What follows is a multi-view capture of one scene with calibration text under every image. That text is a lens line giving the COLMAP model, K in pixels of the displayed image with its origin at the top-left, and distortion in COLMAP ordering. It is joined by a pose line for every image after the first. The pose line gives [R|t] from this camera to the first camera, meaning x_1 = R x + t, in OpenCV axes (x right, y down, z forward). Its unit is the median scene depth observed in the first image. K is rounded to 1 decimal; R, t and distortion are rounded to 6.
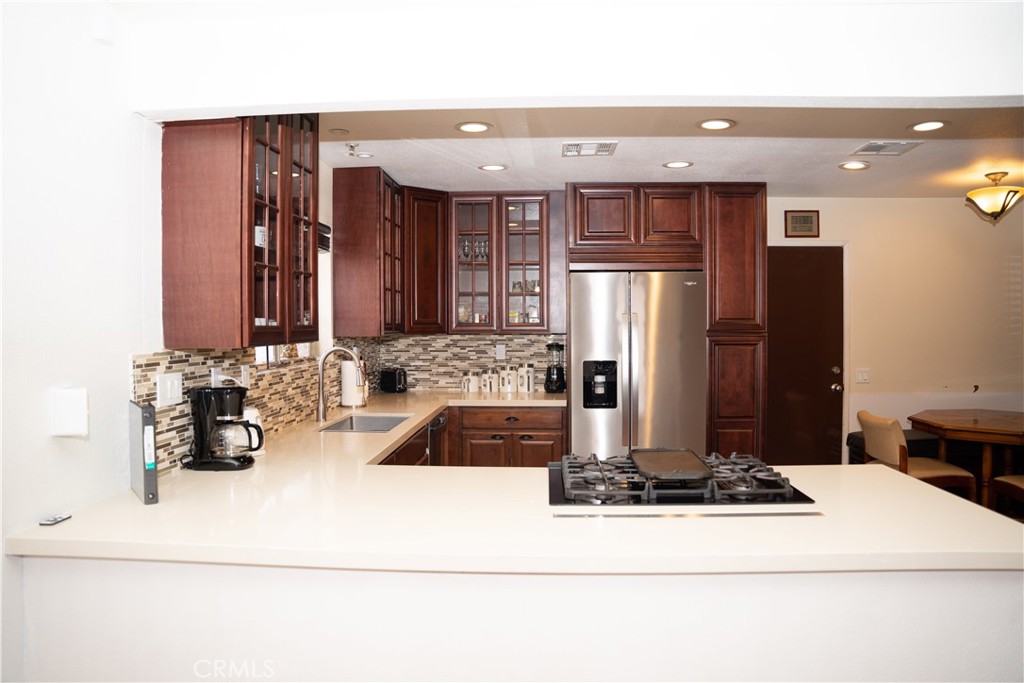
lens RADIAL K [[709.1, 0, 512.1], [0, 709.1, 343.9], [0, 0, 1]] dist [-0.145806, 0.084699]
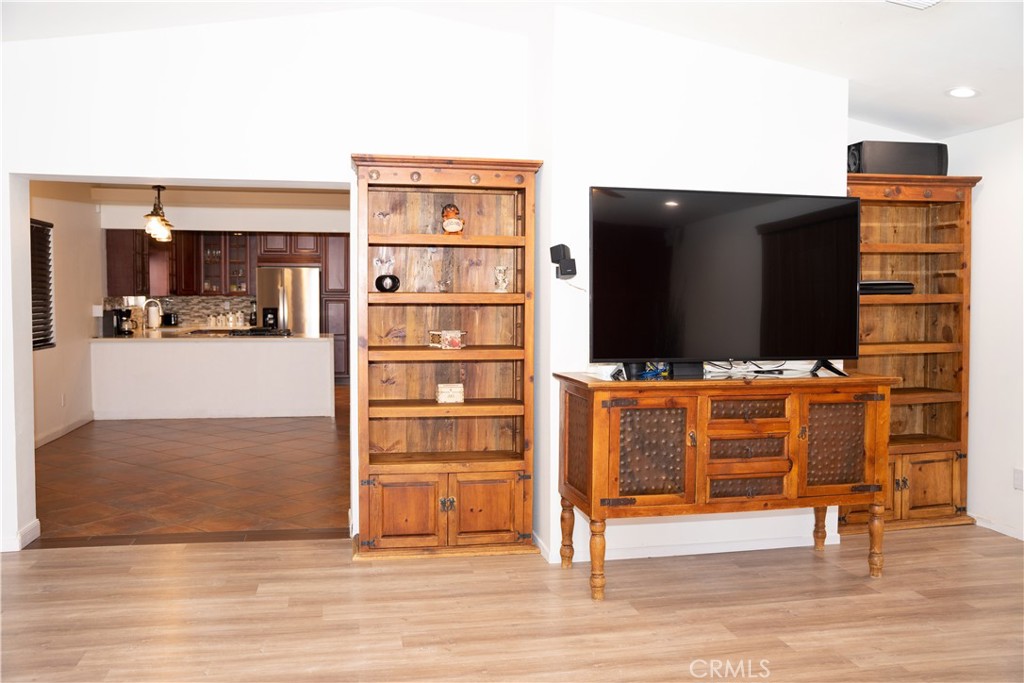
lens RADIAL K [[862.9, 0, 505.9], [0, 862.9, 341.8], [0, 0, 1]] dist [-0.041822, 0.040577]
pose [[0.968893, -0.000916, 0.247479, 0.170083], [-0.005046, 0.999712, 0.023453, 0.062273], [-0.247429, -0.023973, 0.968609, -1.804250]]
